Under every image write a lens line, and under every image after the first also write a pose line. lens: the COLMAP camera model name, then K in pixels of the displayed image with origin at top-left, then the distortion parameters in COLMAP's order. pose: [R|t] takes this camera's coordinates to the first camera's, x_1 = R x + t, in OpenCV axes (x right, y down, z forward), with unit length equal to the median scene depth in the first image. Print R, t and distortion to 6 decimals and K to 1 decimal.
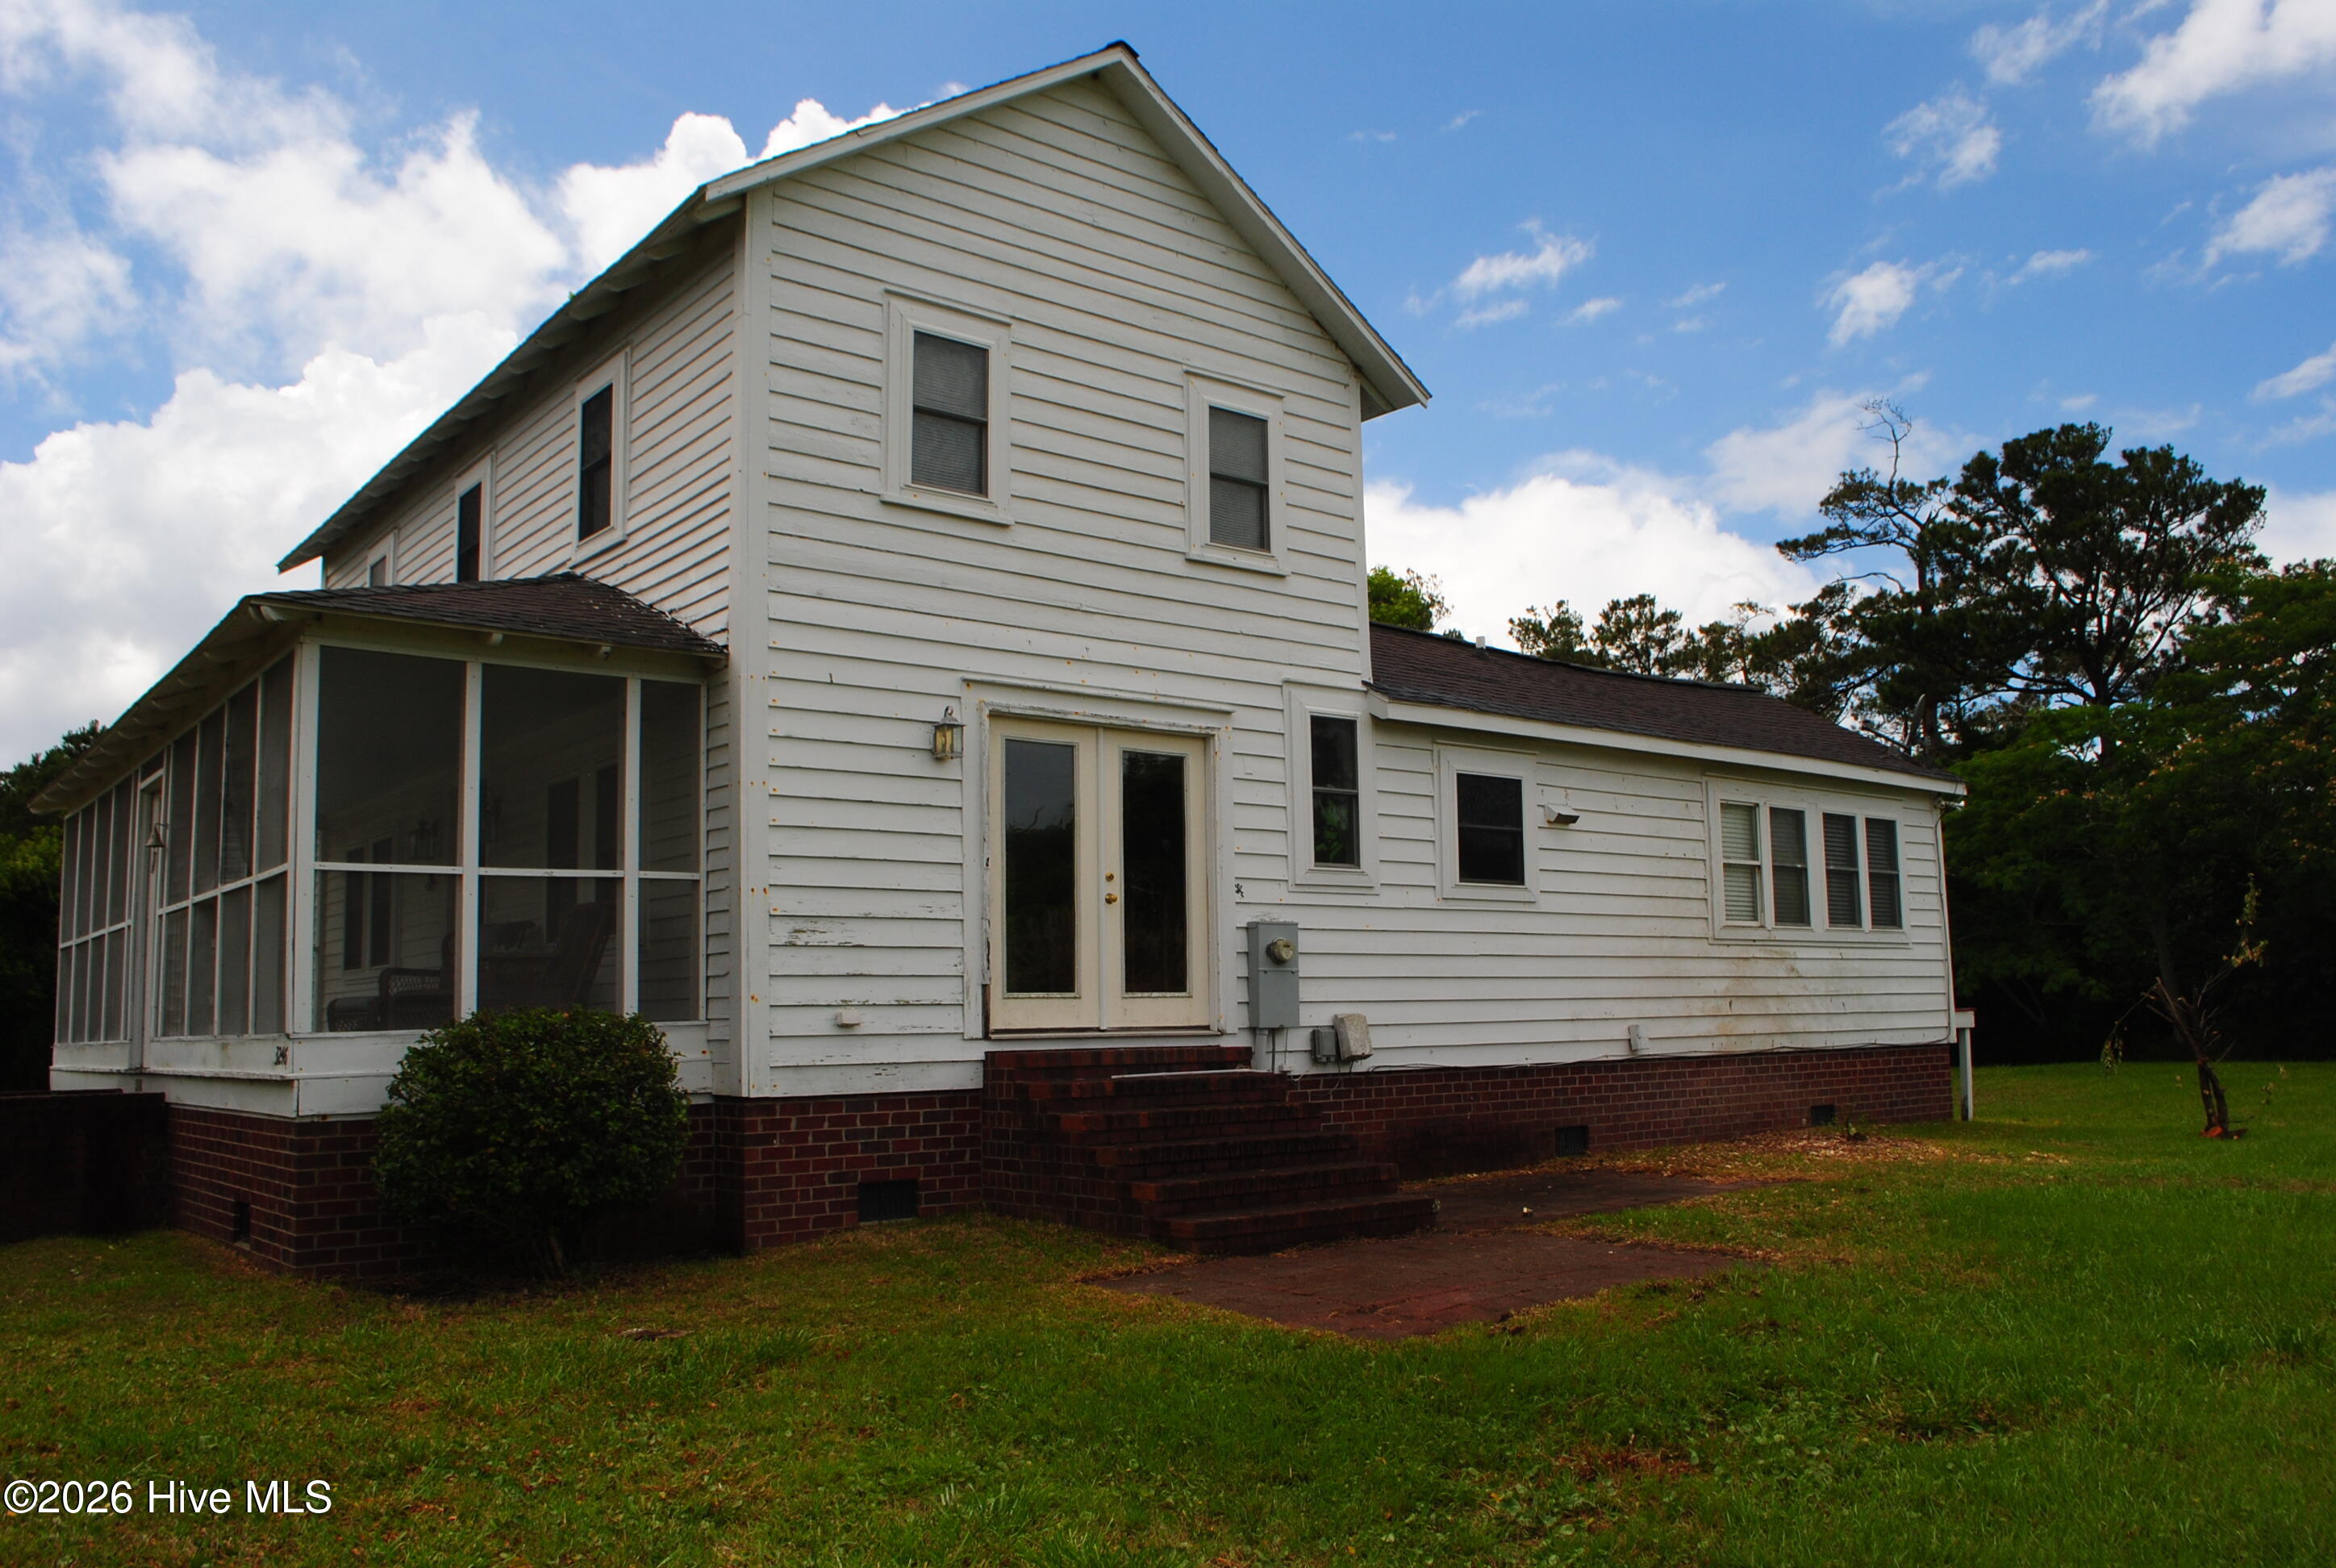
lens RADIAL K [[1826.3, 0, 1169.4], [0, 1826.3, 778.4], [0, 0, 1]] dist [-0.065963, -0.000836]
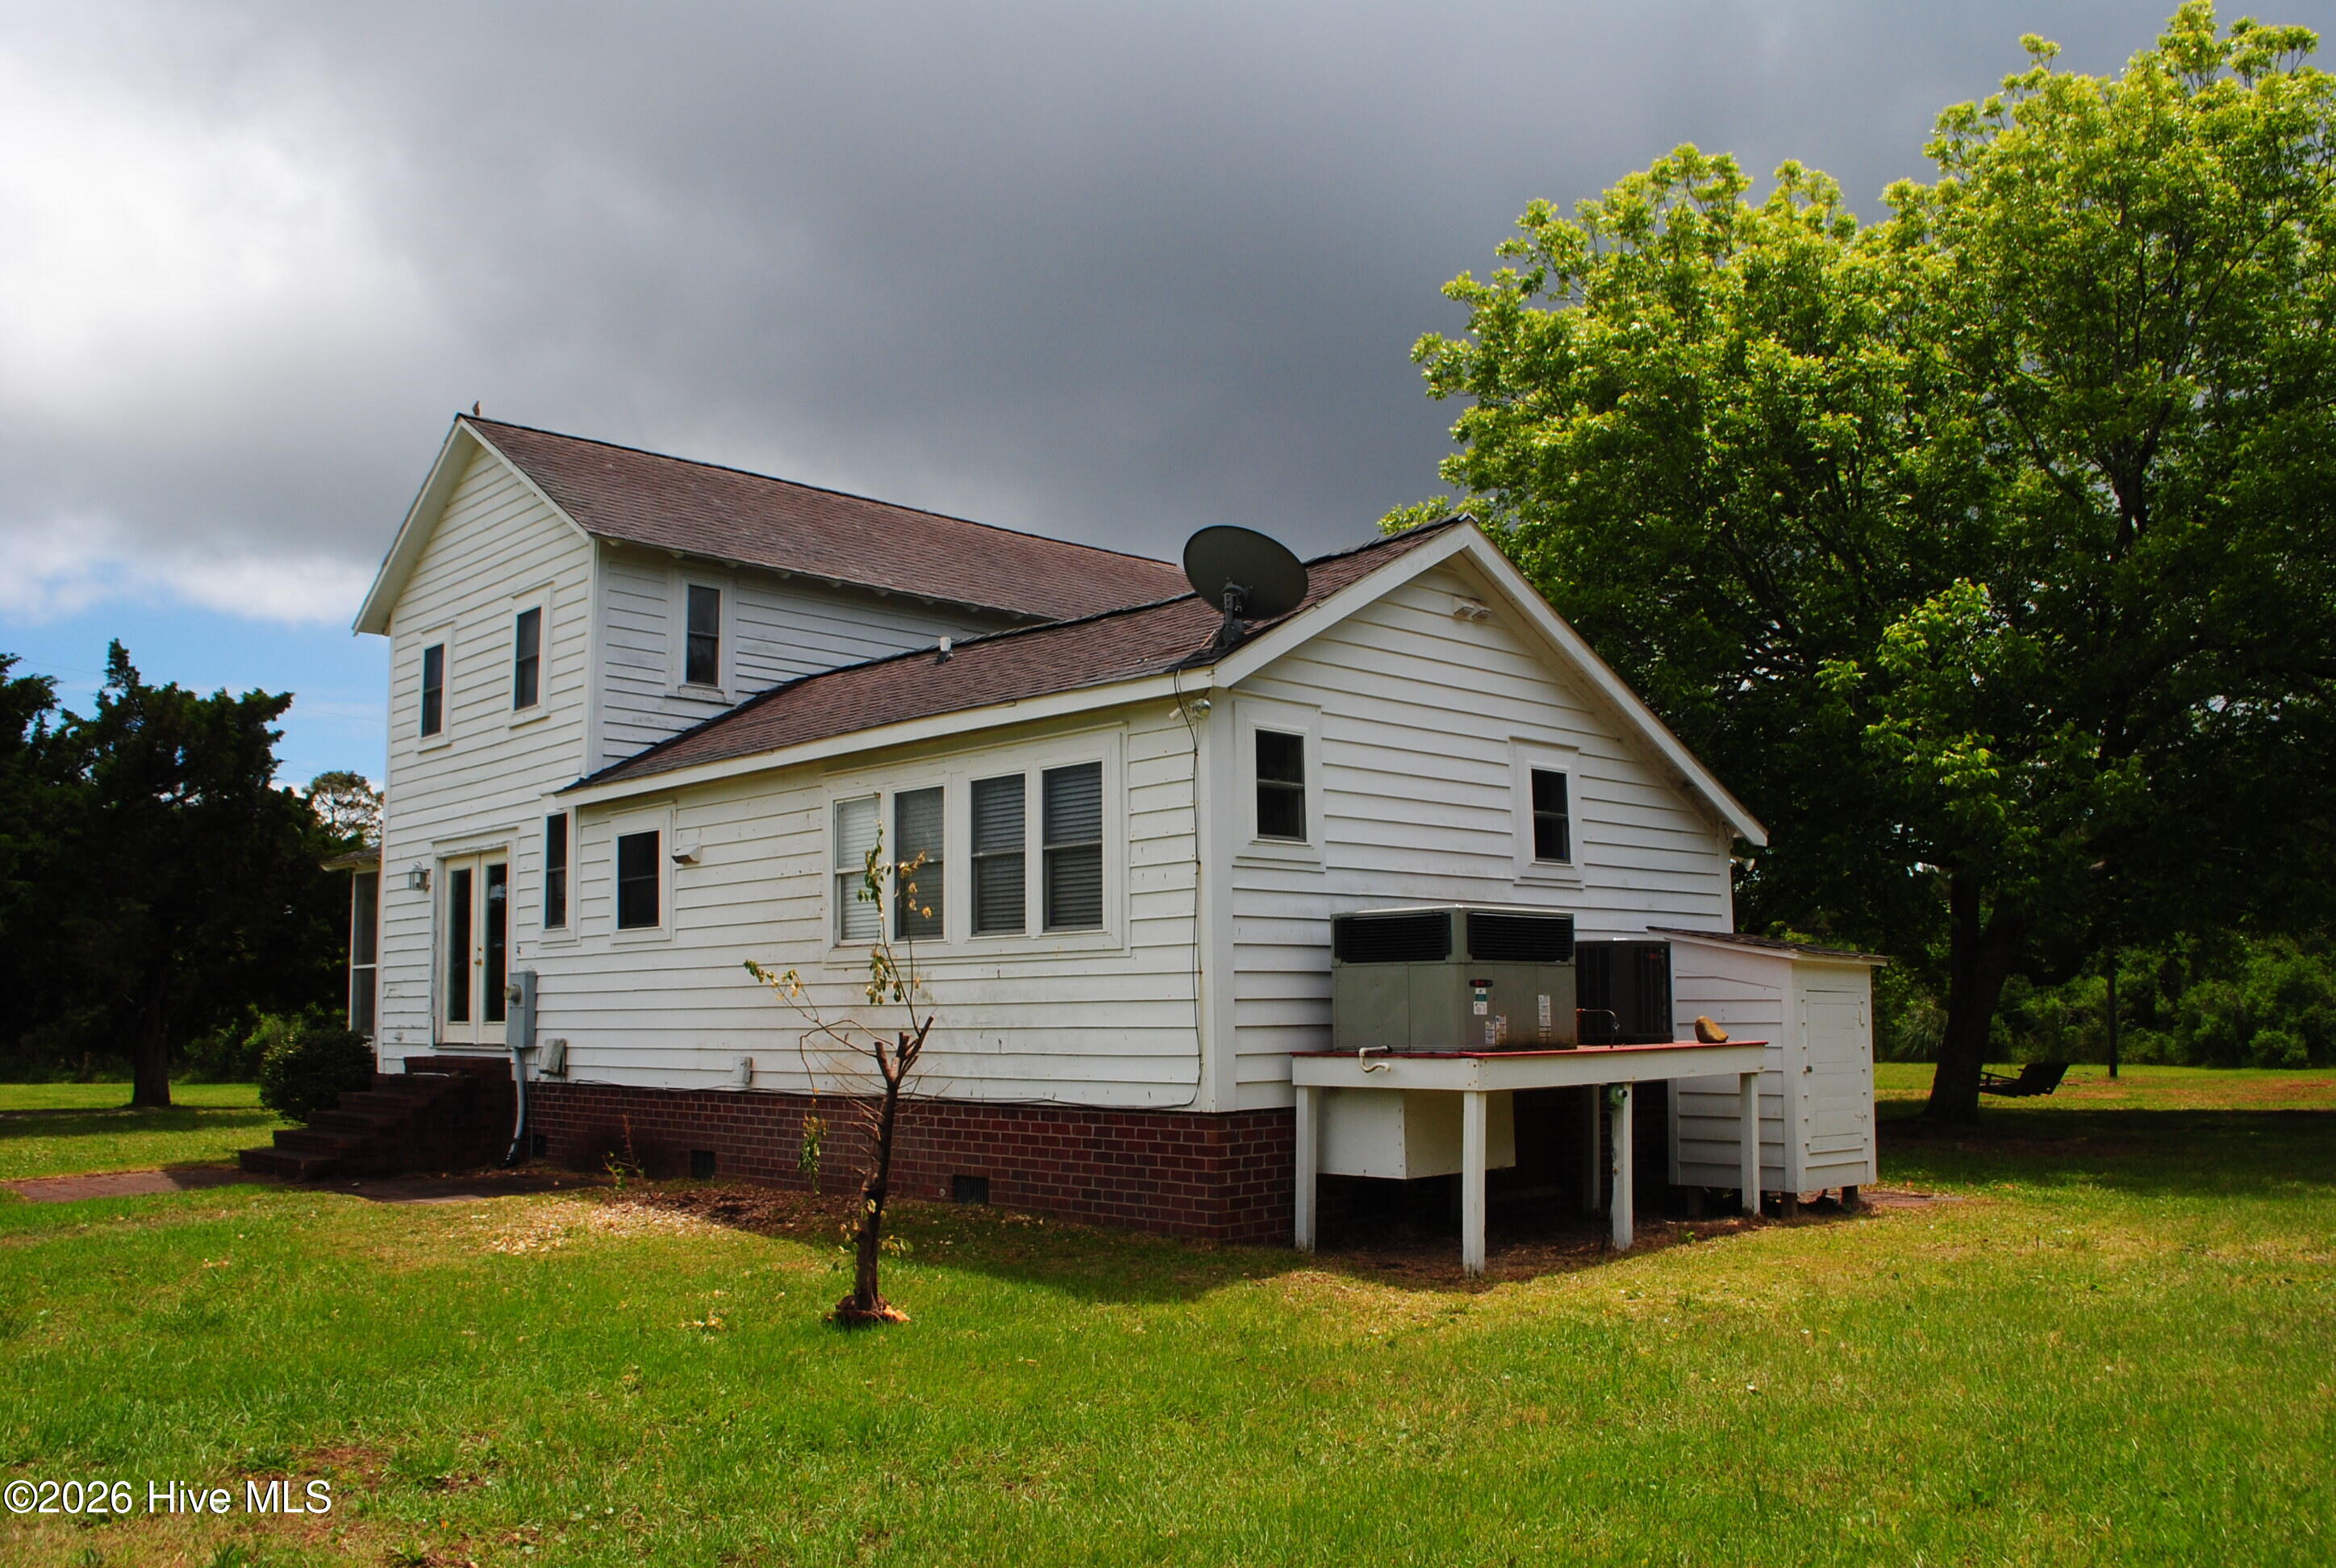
lens RADIAL K [[1826.3, 0, 1167.8], [0, 1826.3, 801.0], [0, 0, 1]] dist [-0.065963, -0.000836]
pose [[0.098452, -0.105489, -0.989535, 1.196162], [0.135017, 0.986587, -0.091742, 0.114570], [0.985940, -0.124572, 0.111375, 1.076566]]
